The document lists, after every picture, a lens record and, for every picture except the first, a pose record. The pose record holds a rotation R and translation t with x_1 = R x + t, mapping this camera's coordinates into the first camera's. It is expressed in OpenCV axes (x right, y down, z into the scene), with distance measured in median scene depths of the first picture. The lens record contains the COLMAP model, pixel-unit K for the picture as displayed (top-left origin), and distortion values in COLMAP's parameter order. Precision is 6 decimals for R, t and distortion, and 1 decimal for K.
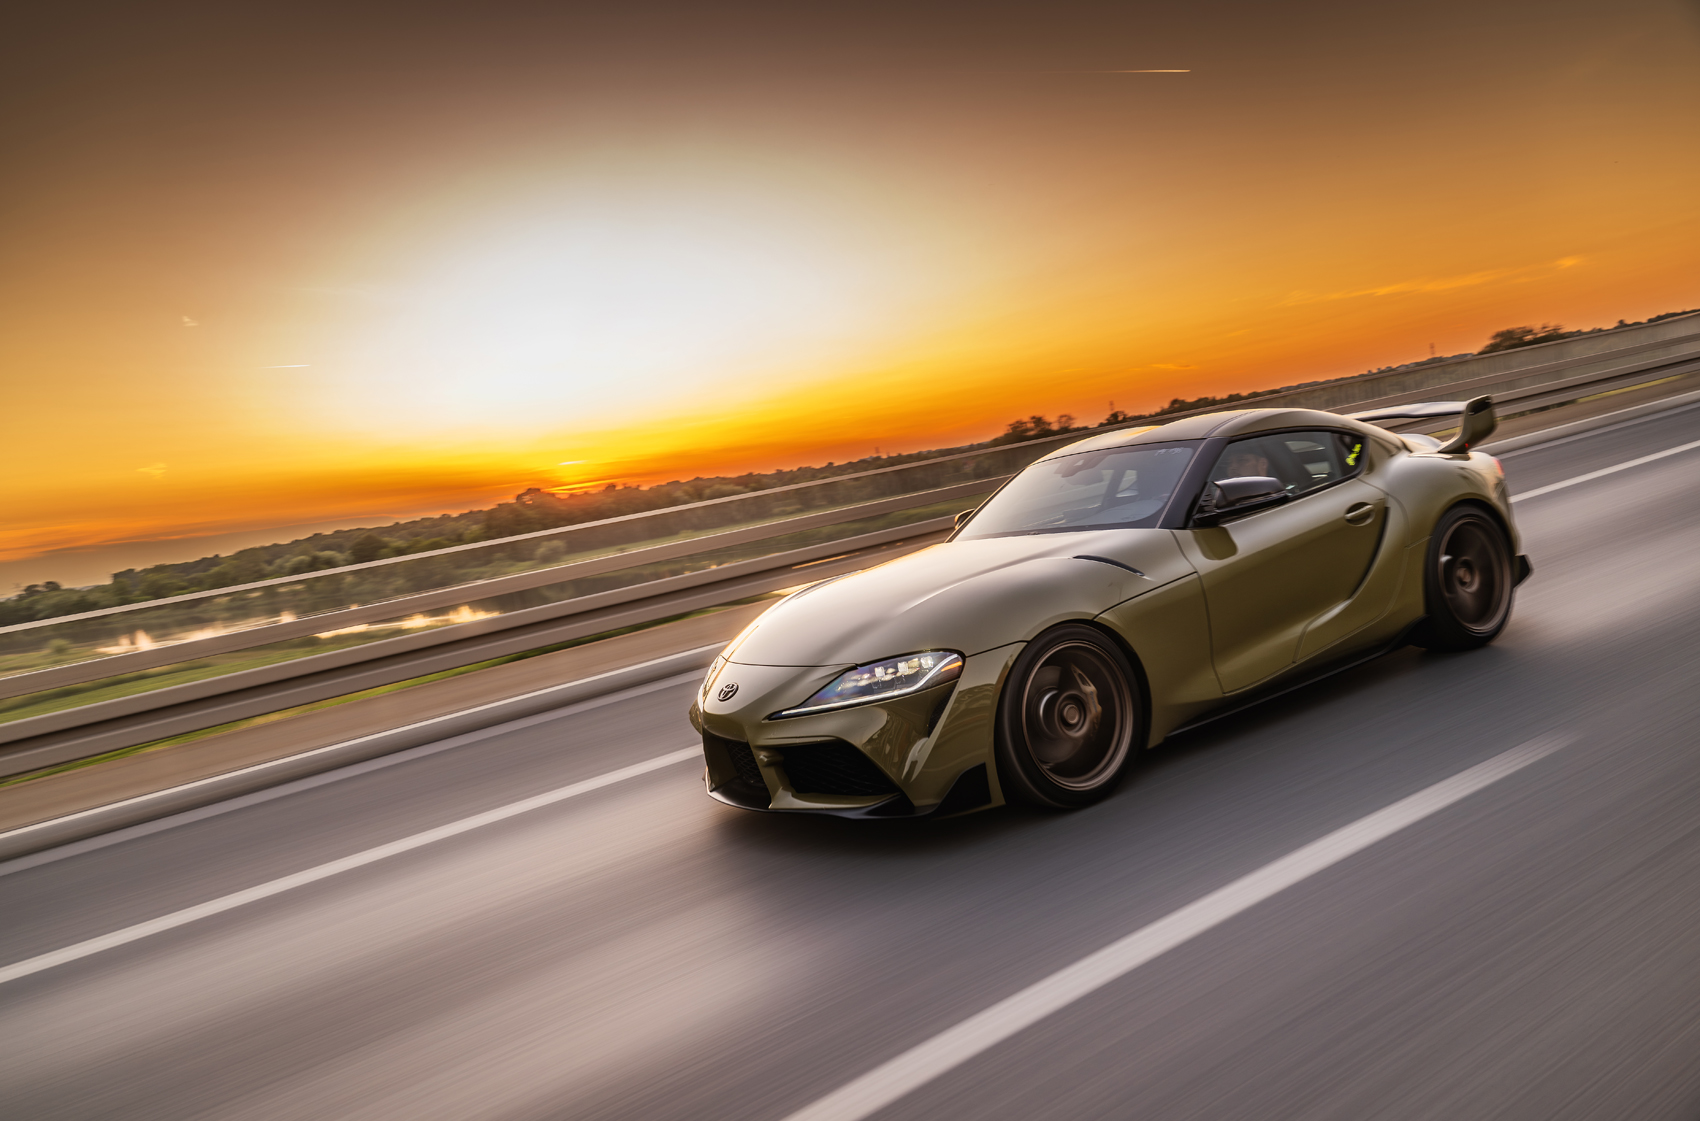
lens RADIAL K [[1180.3, 0, 823.5], [0, 1180.3, 570.8], [0, 0, 1]] dist [0.110322, -0.000024]
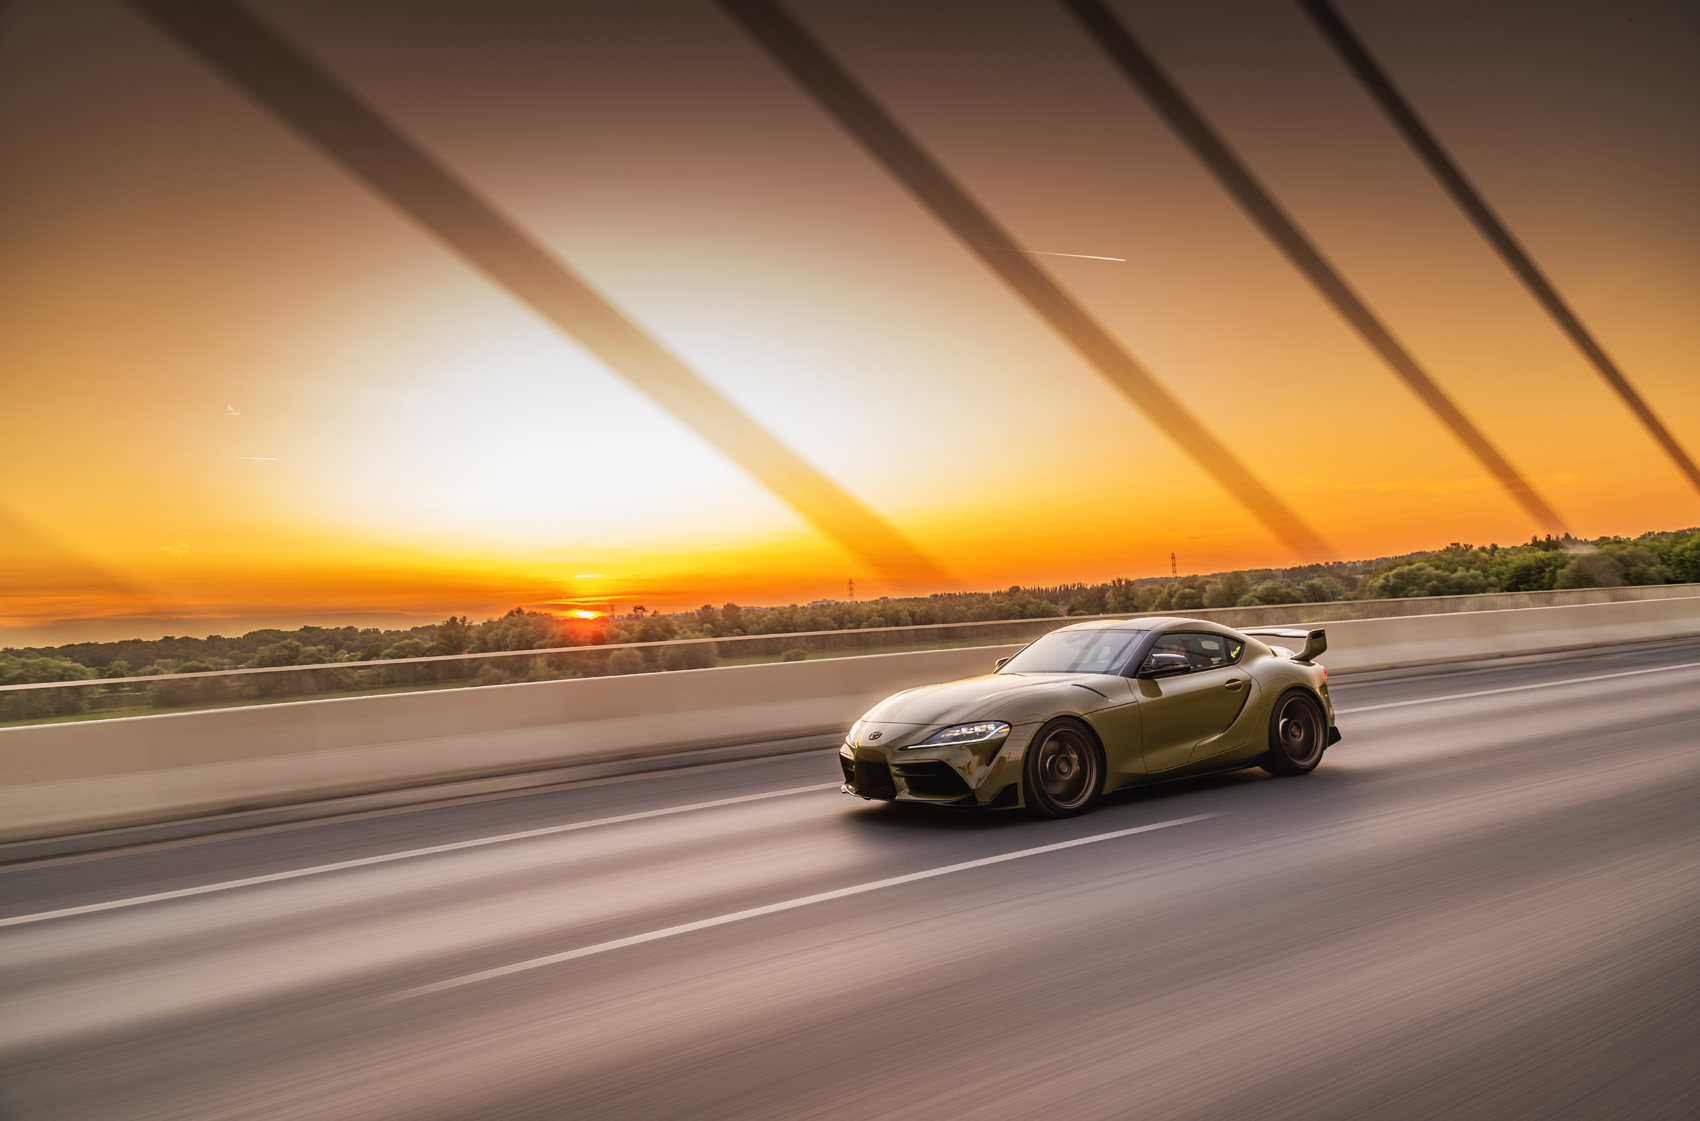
lens RADIAL K [[1180.3, 0, 842.4], [0, 1180.3, 551.8], [0, 0, 1]] dist [0.110322, -0.000024]
pose [[0.992053, 0.124970, 0.014591, -0.192093], [-0.121487, 0.981606, -0.147278, 0.099888], [-0.032728, 0.144335, 0.988987, -0.827286]]
